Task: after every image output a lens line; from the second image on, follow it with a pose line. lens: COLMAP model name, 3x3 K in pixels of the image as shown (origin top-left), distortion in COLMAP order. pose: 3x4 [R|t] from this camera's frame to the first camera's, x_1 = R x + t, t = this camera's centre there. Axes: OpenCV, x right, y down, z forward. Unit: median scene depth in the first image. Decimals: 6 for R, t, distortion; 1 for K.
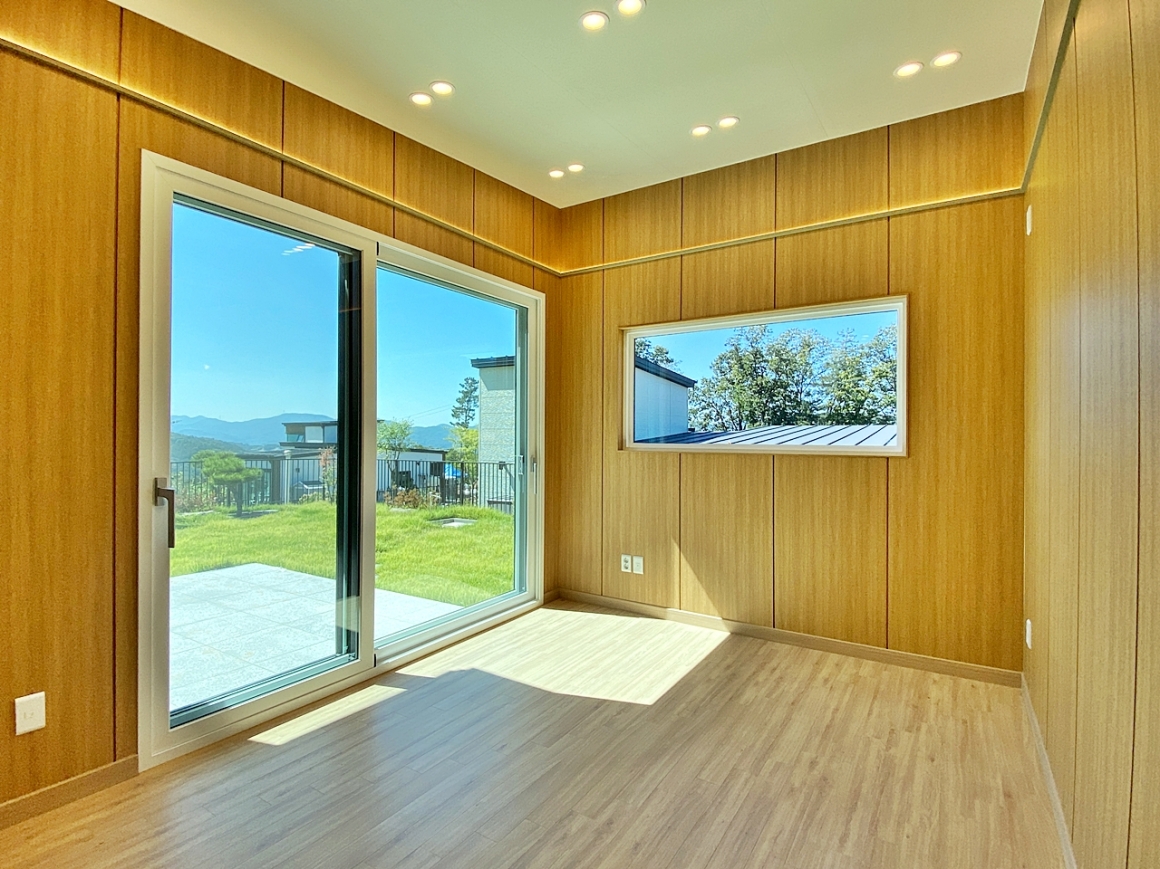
lens RADIAL K [[575.9, 0, 580.0], [0, 575.9, 434.5], [0, 0, 1]] dist [0.063760, -0.061217]
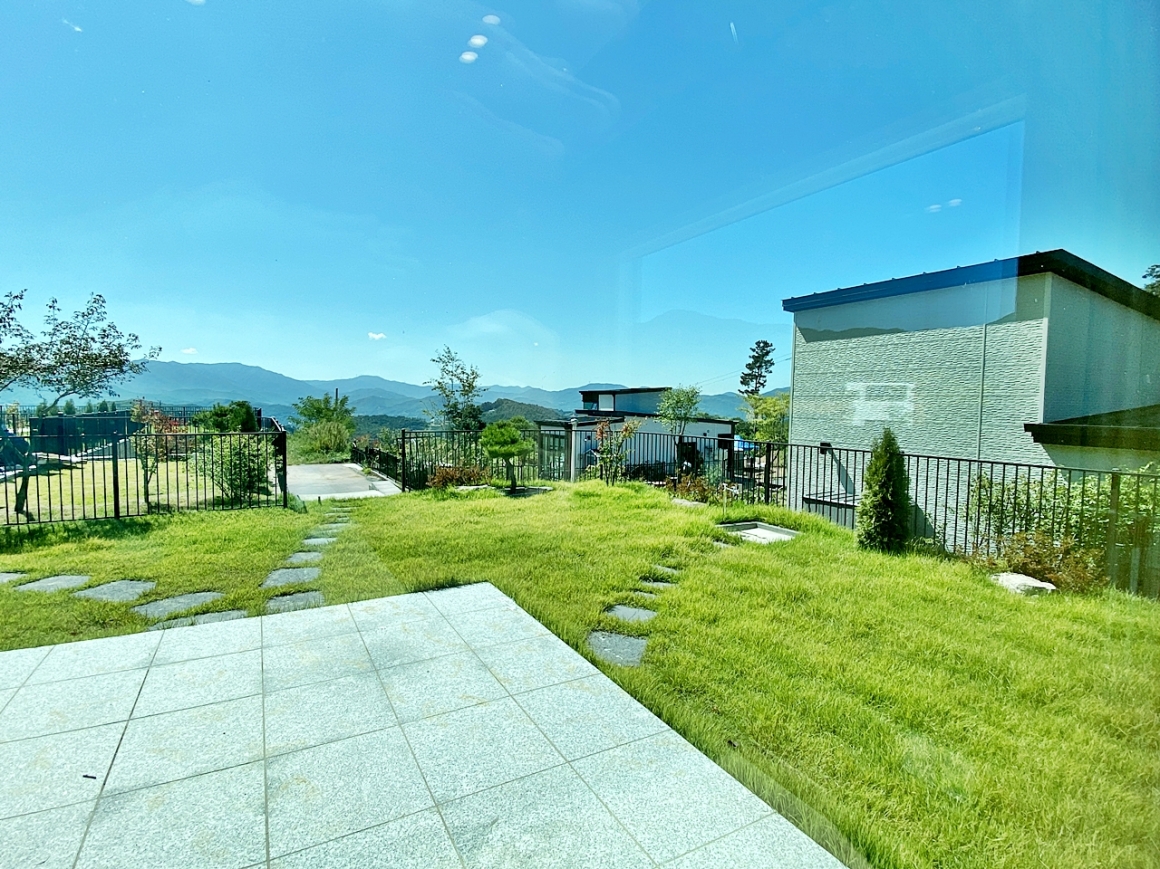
lens RADIAL K [[575.9, 0, 580.0], [0, 575.9, 434.5], [0, 0, 1]] dist [0.063760, -0.061217]
pose [[0.885078, 0.032258, -0.464324, -0.222678], [-0.006801, 0.998385, 0.056397, -0.002993], [0.465393, -0.046758, 0.883868, 0.733560]]
